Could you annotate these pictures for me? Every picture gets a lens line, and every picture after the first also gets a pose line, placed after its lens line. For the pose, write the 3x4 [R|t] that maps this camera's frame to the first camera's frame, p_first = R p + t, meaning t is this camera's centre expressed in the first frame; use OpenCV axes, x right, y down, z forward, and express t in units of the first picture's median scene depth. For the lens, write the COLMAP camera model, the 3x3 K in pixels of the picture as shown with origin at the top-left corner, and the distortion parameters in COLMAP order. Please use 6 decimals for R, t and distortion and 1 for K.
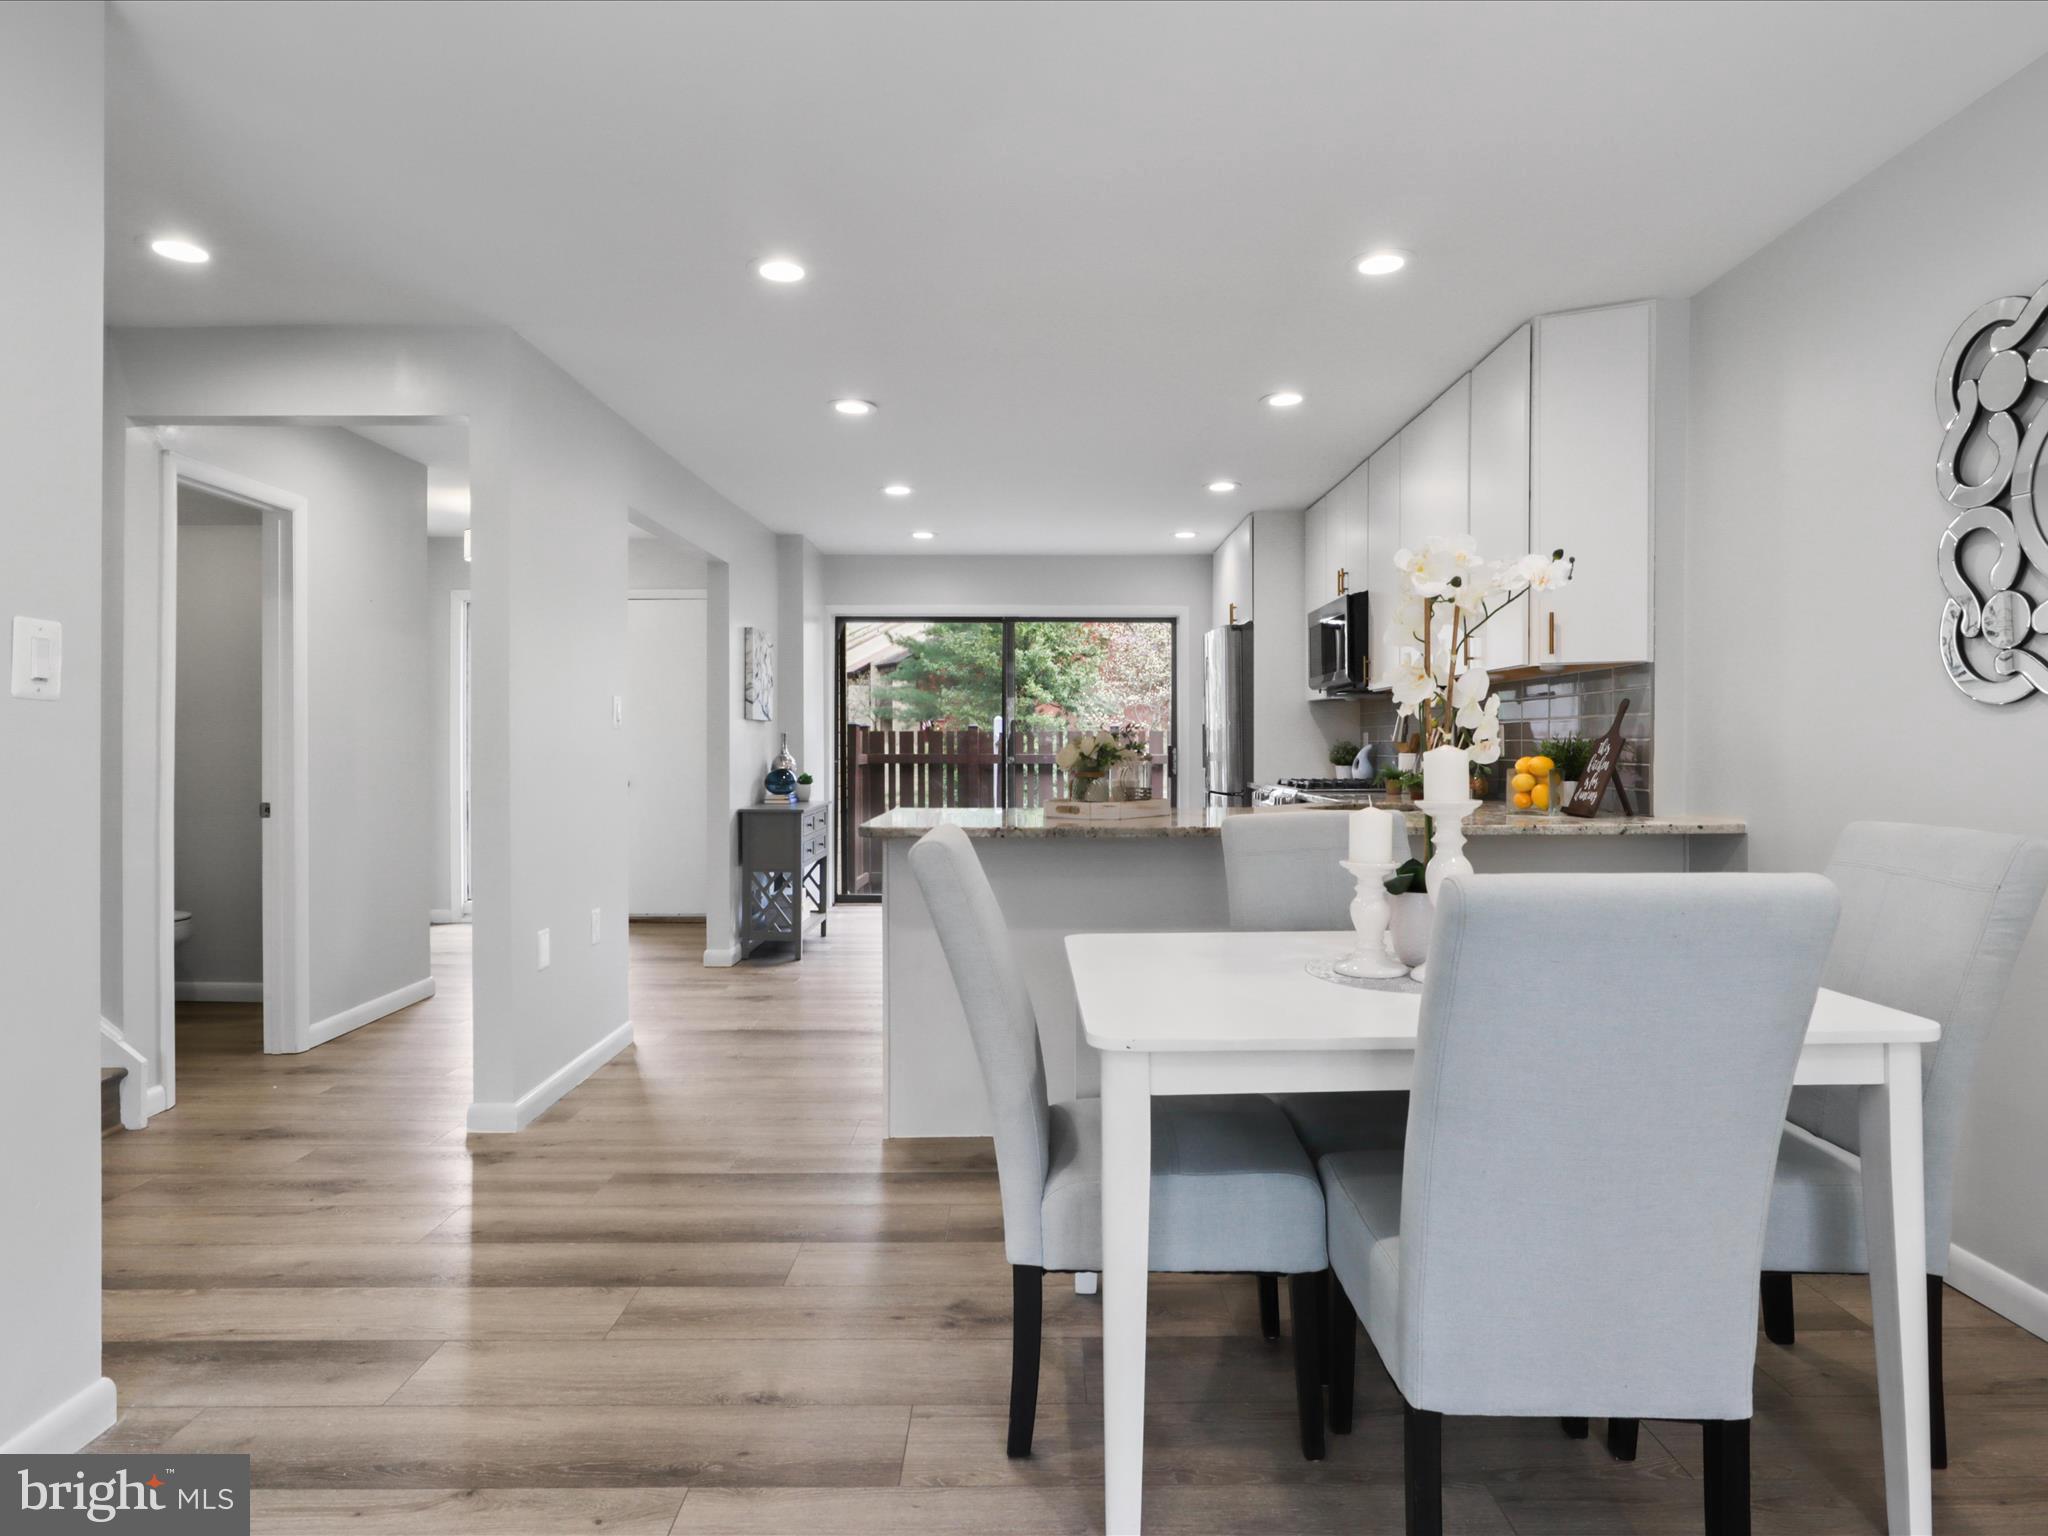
lens RADIAL K [[1159.6, 0, 1022.6], [0, 1159.6, 757.9], [0, 0, 1]] dist [-0.006034, 0.004208]
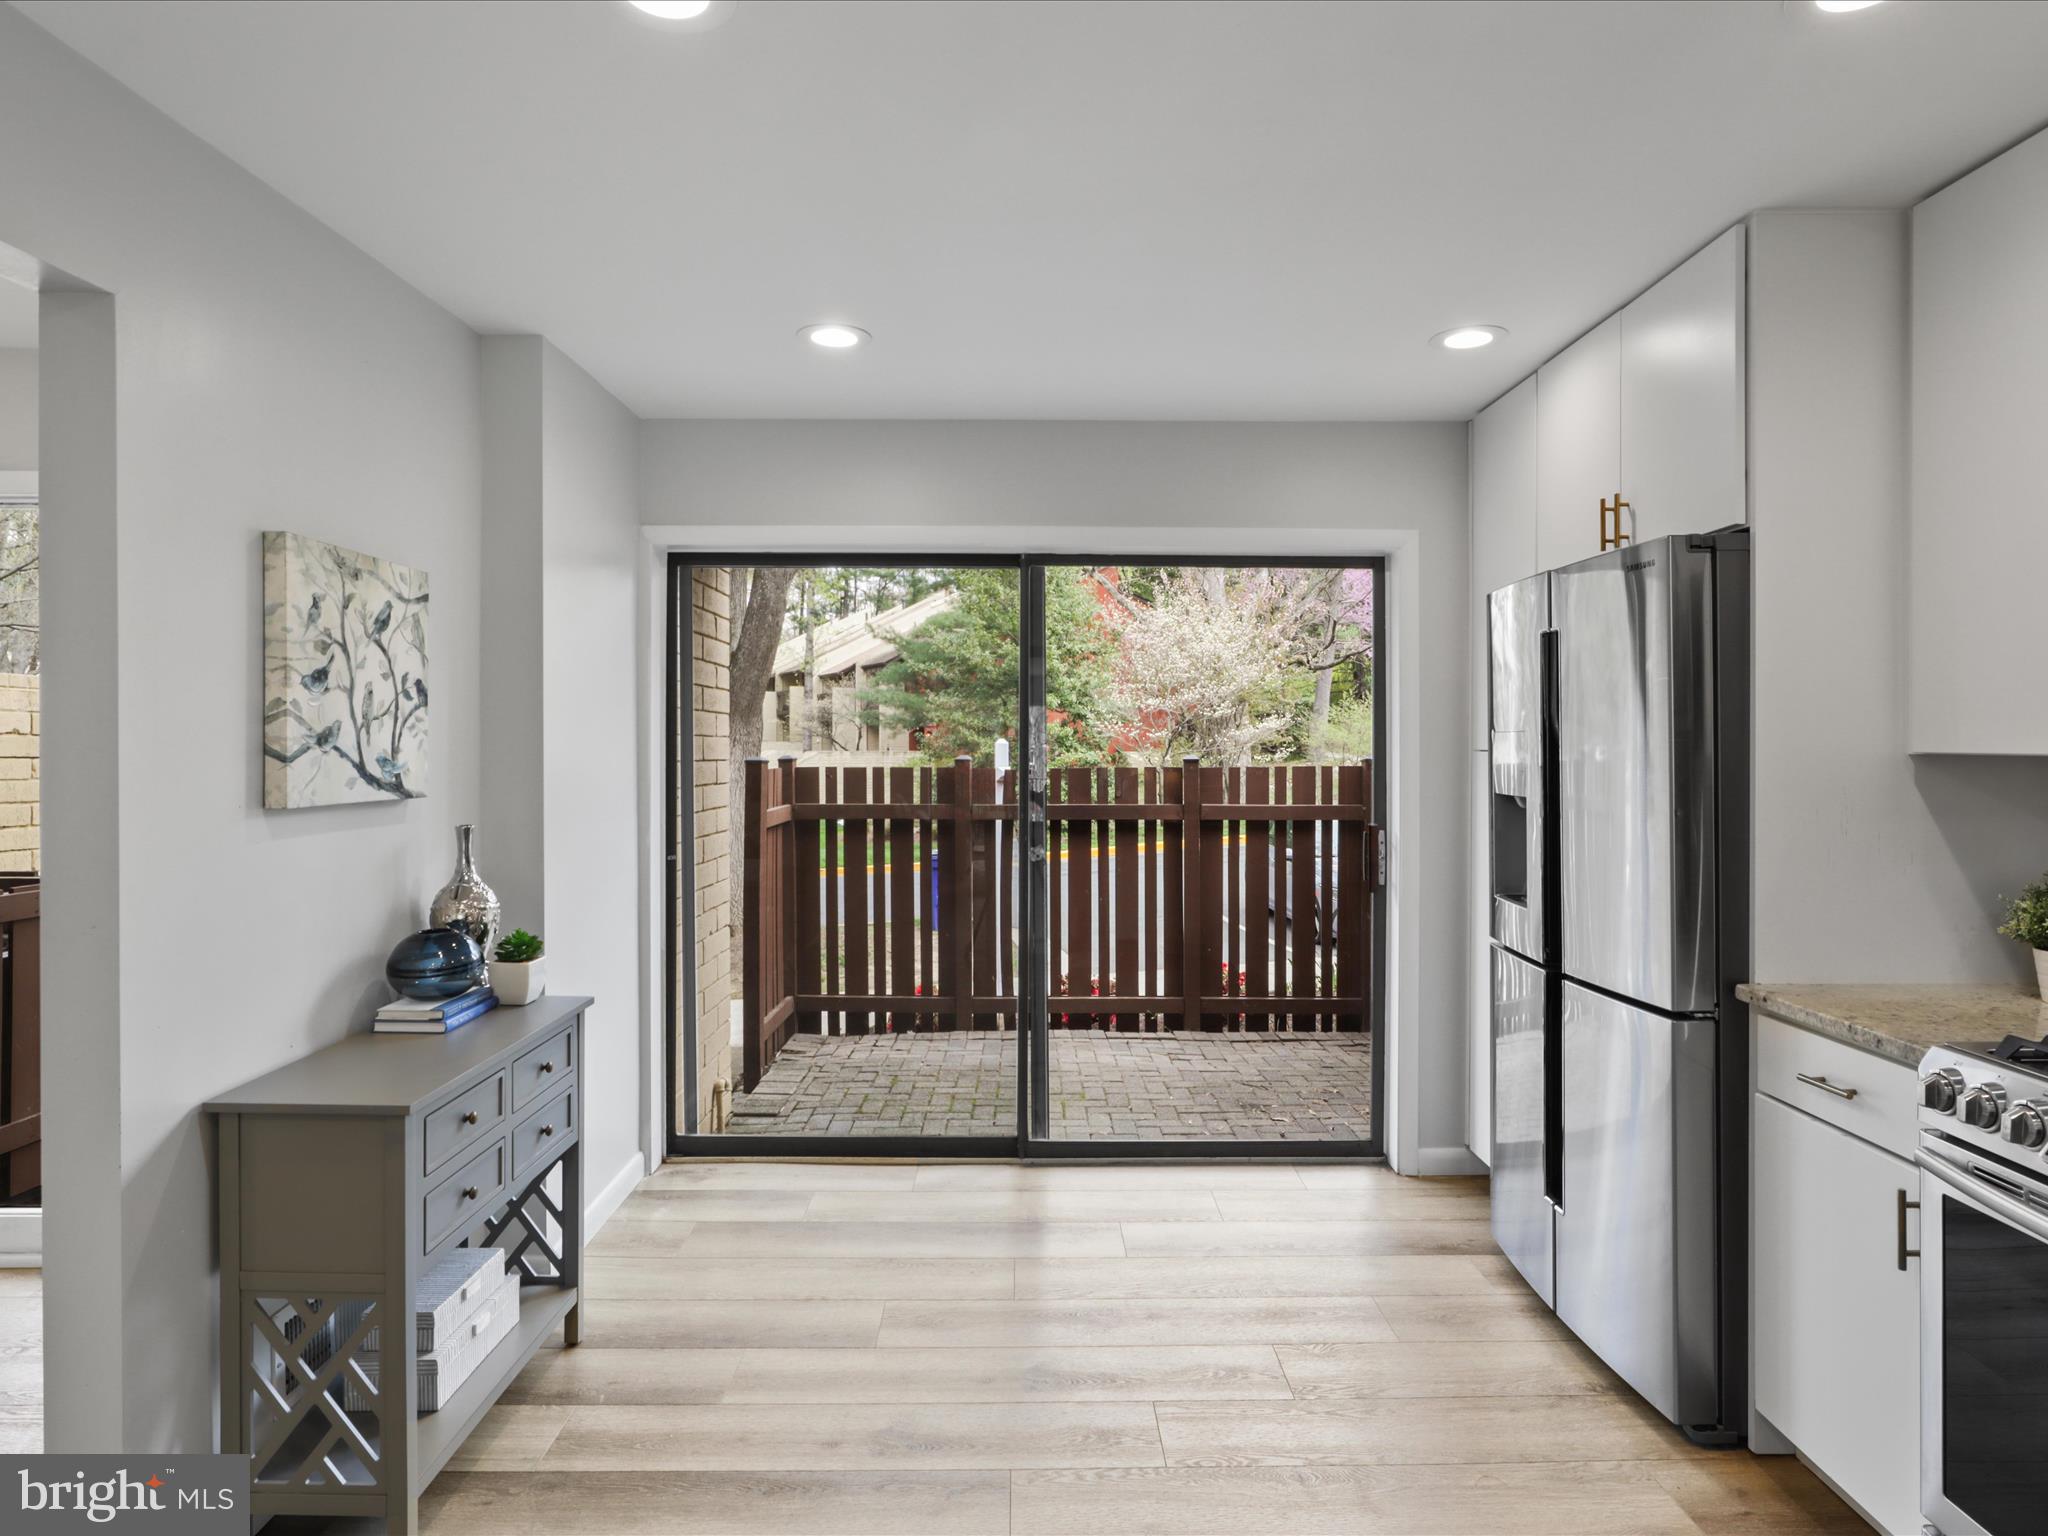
lens RADIAL K [[1159.6, 0, 1026.6], [0, 1159.6, 760.7], [0, 0, 1]] dist [-0.006034, 0.004208]
pose [[0.999966, -0.000324, 0.008243, -0.010365], [0.000313, 0.999999, 0.001296, -0.021229], [-0.008244, -0.001293, 0.999965, 0.293584]]
